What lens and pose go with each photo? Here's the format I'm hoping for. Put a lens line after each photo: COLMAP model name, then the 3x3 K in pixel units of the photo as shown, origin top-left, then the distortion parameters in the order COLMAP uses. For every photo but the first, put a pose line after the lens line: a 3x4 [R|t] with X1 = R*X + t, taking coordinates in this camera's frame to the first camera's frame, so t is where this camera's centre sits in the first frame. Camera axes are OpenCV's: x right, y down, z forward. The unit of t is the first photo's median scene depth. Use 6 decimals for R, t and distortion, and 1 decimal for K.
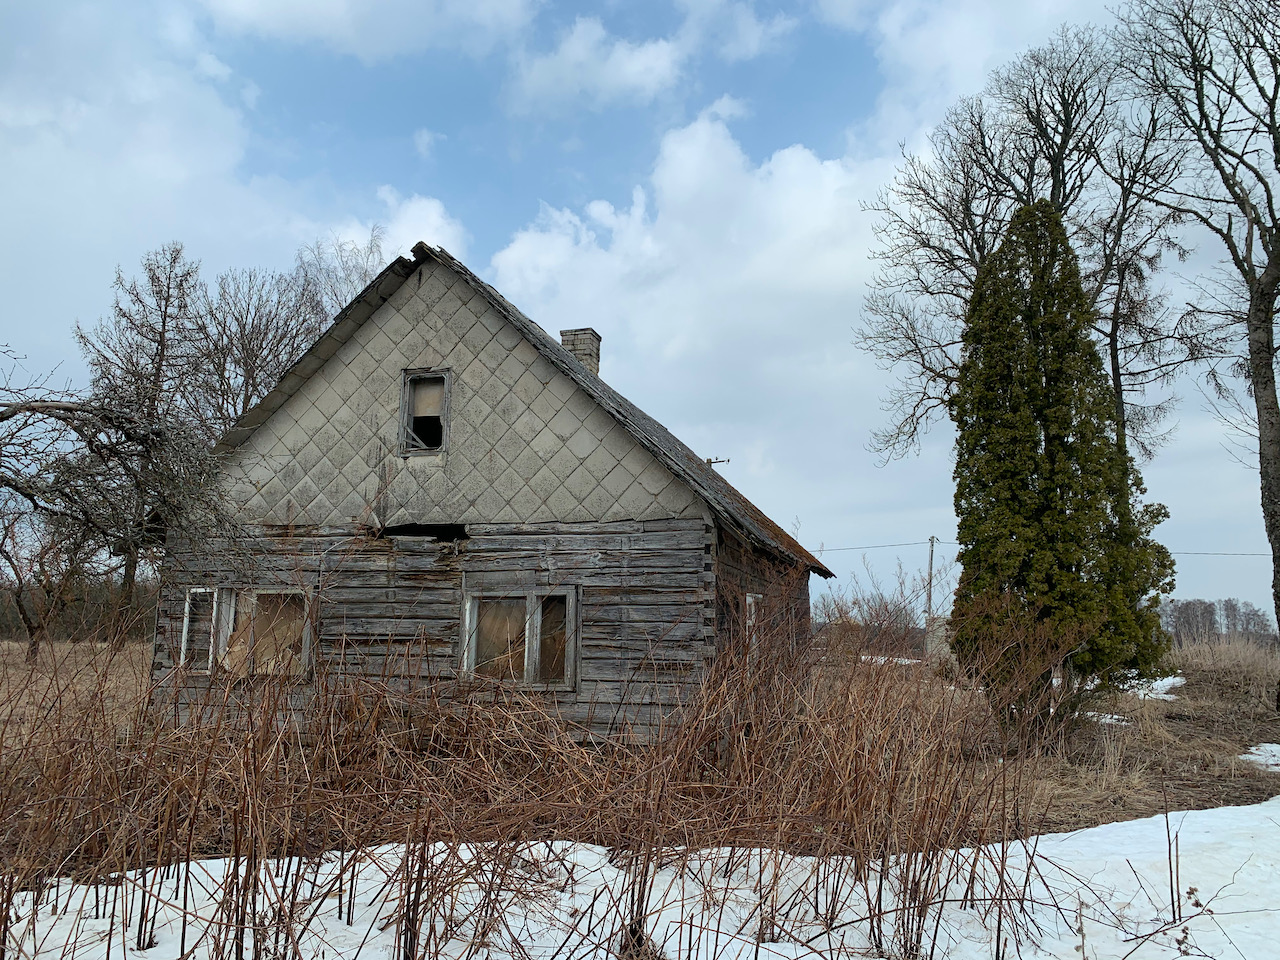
lens RADIAL K [[968.0, 0, 641.1], [0, 968.0, 477.4], [0, 0, 1]] dist [0.059662, -0.067250]
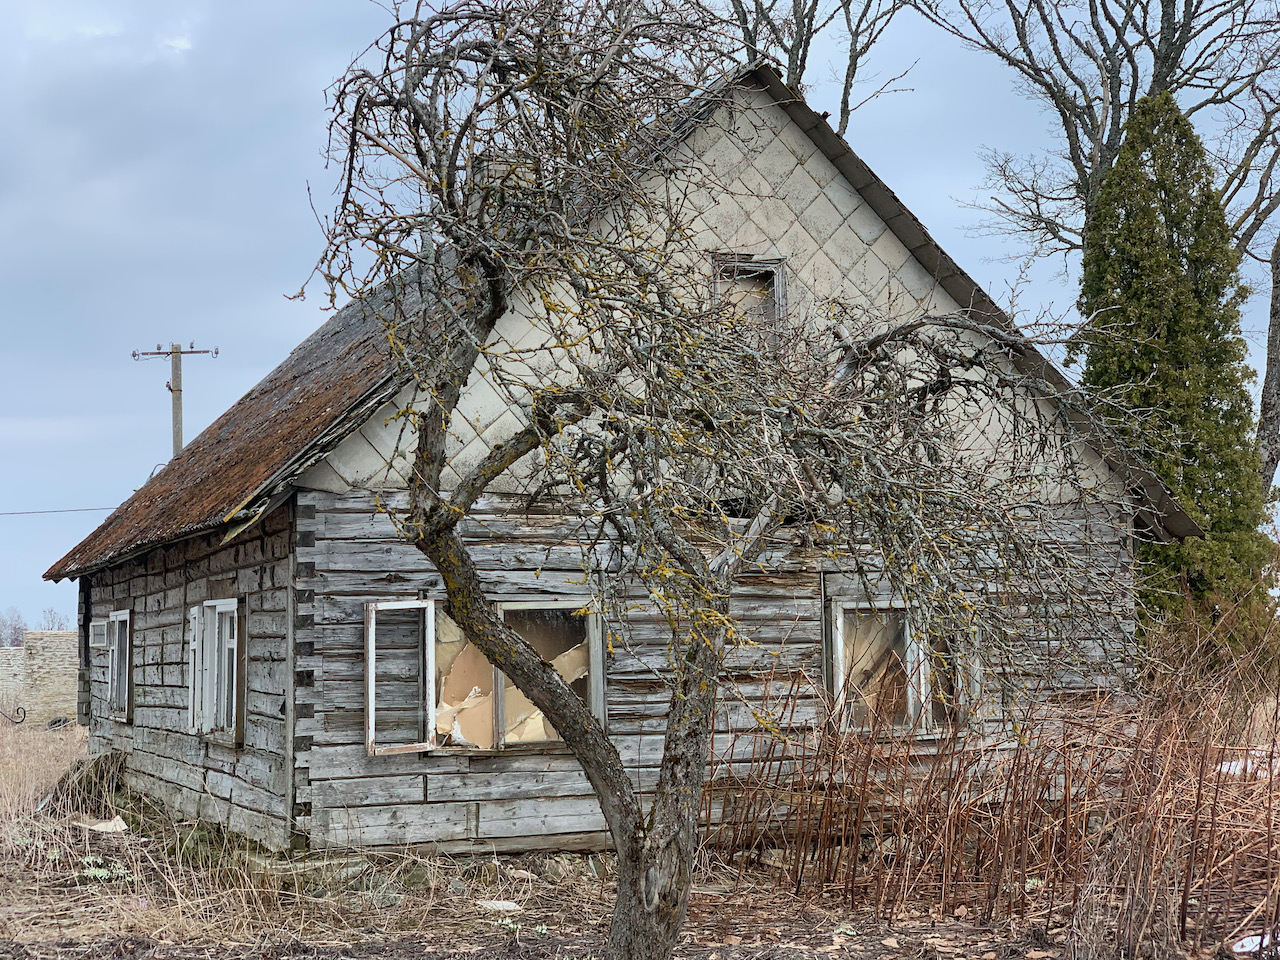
lens RADIAL K [[1936.8, 0, 639.9], [0, 1936.8, 480.3], [0, 0, 1]] dist [0.139802, 0.000000]
pose [[0.769477, 0.023513, 0.638241, -1.100924], [-0.067289, 0.996745, 0.044405, -0.017031], [-0.635119, -0.077116, 0.768555, 0.050779]]
